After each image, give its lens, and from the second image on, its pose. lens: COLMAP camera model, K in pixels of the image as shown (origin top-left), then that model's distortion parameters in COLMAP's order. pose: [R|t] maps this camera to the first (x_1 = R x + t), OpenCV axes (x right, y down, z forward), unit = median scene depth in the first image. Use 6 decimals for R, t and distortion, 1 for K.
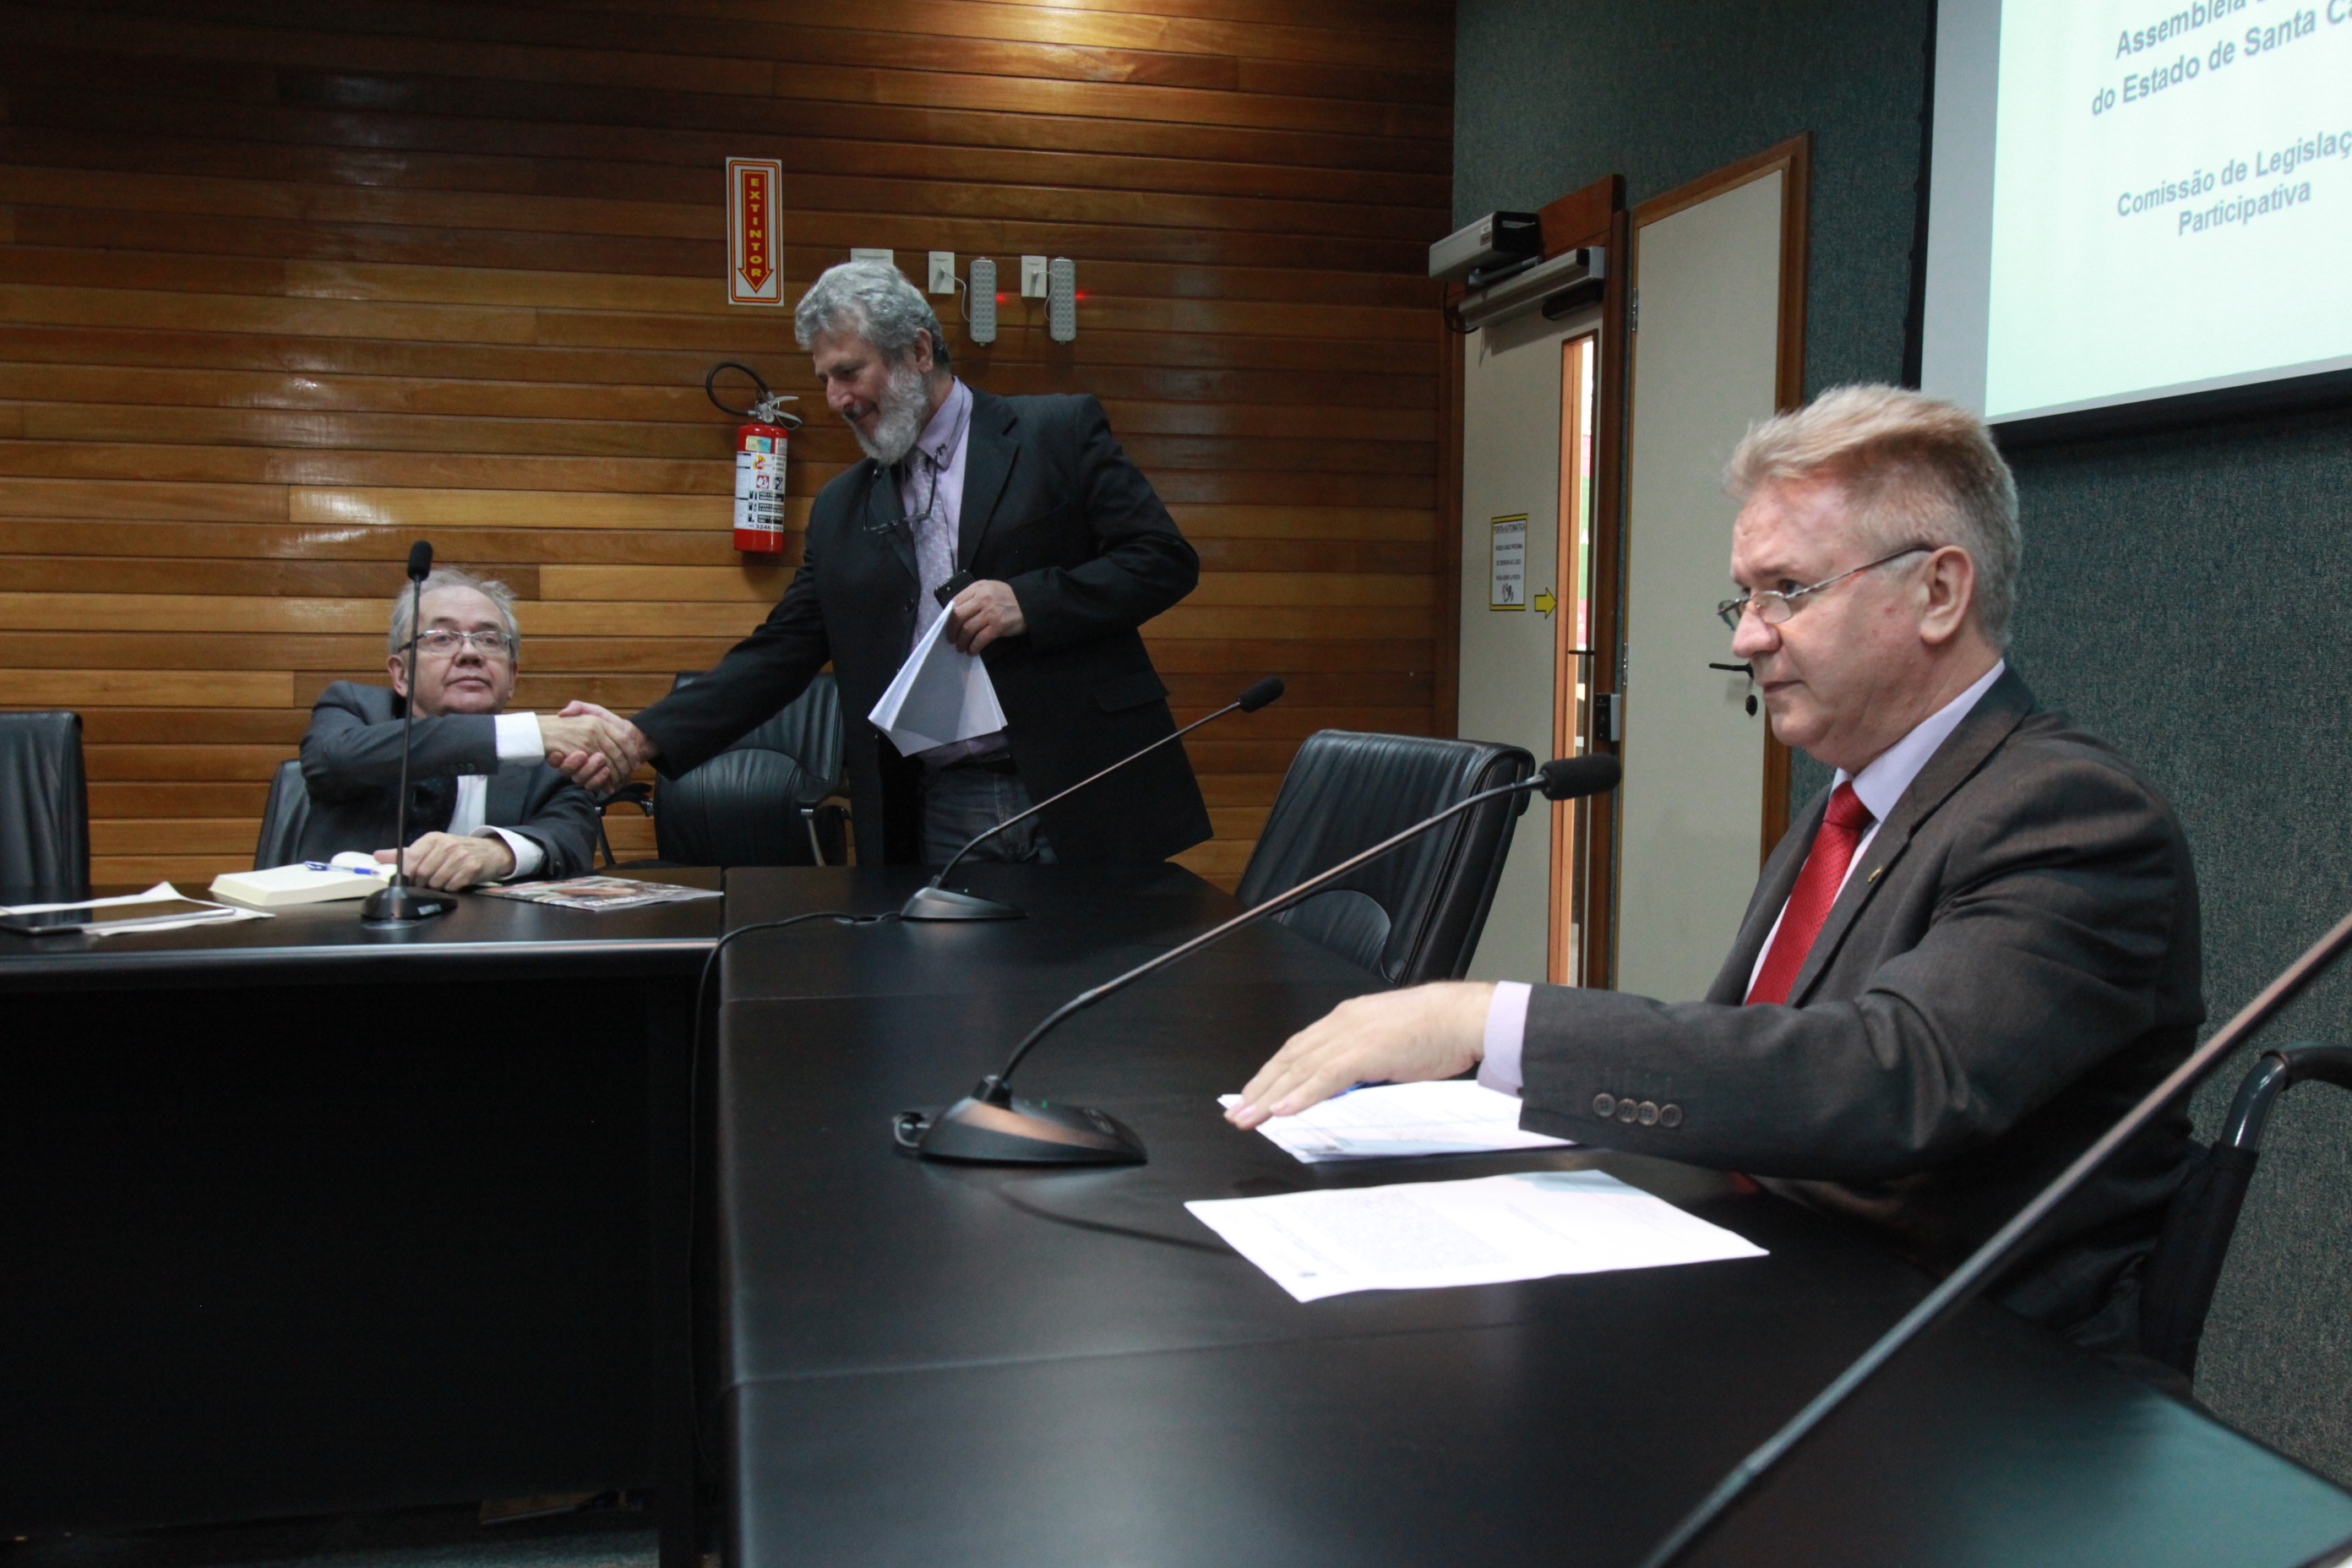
lens RADIAL K [[2121.3, 0, 1224.7], [0, 2121.3, 817.8], [0, 0, 1]] dist [-0.093656, 0.169027]
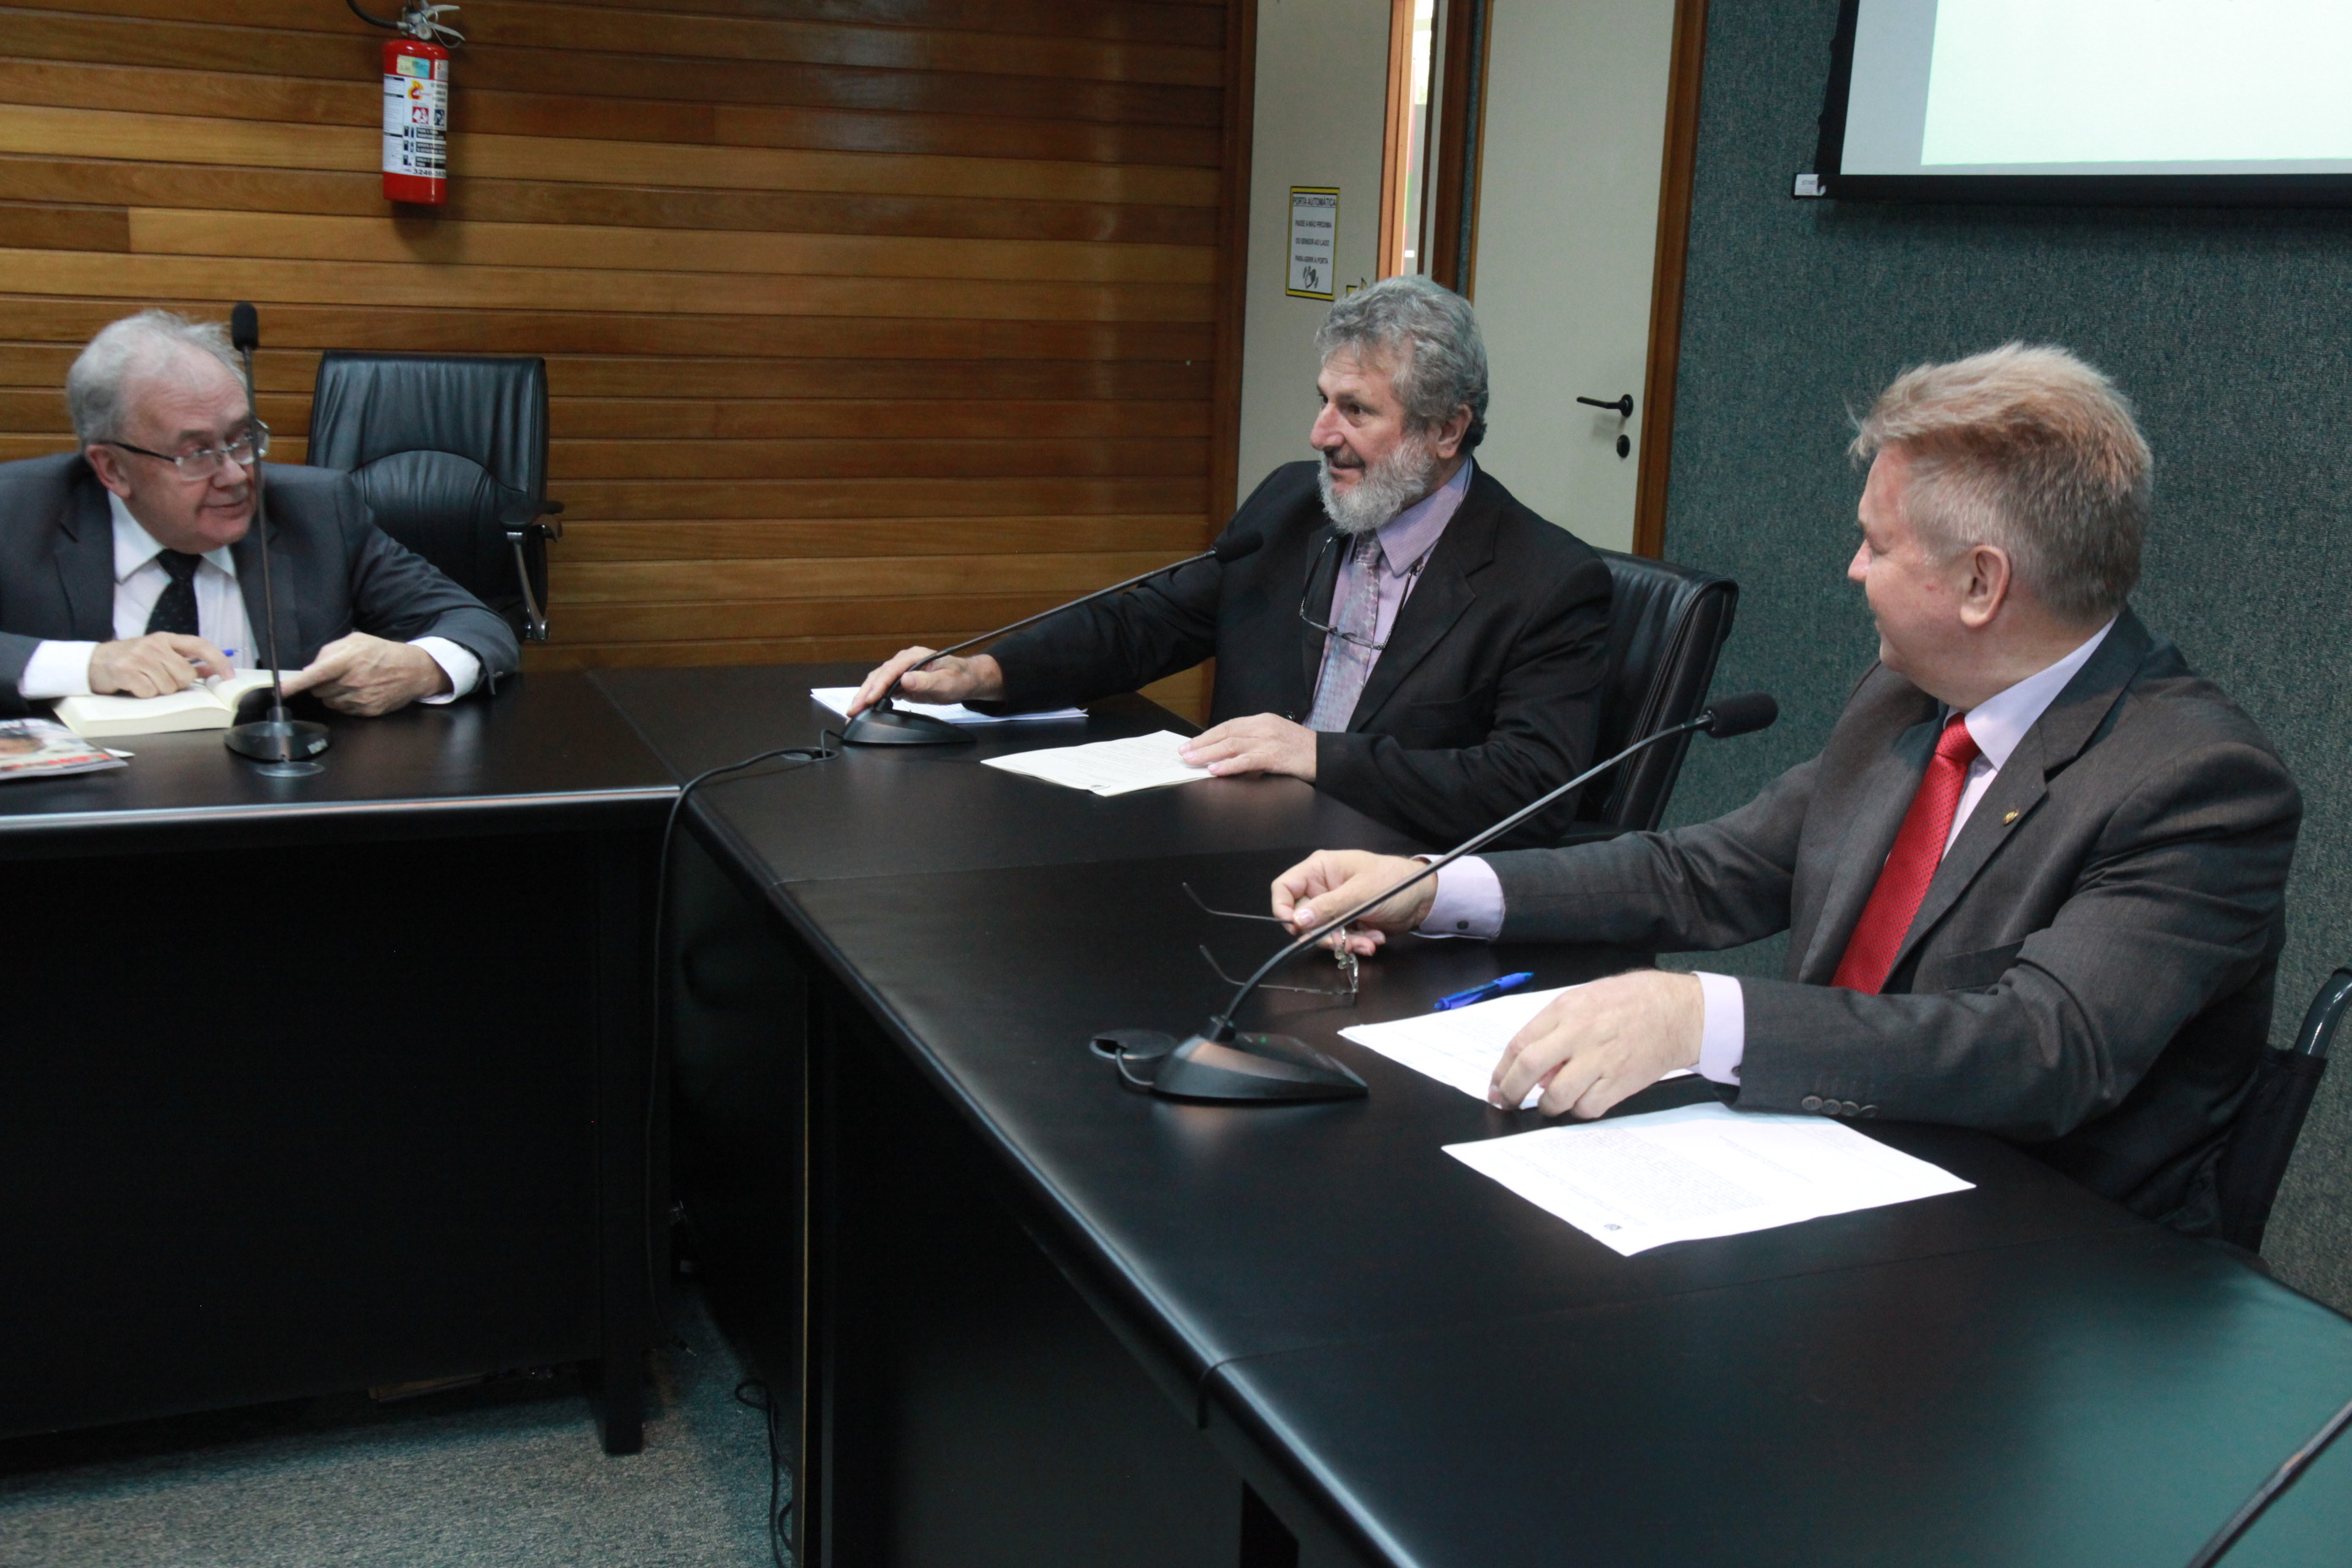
lens RADIAL K [[2553.9, 0, 1226.9], [0, 2553.9, 793.1], [0, 0, 1]] dist [0.008308, 0.157976]
pose [[0.986627, -0.008933, 0.162752, -0.077035], [-0.013517, 0.990573, 0.136315, -0.040065], [-0.162436, -0.136692, 0.977205, -0.058388]]
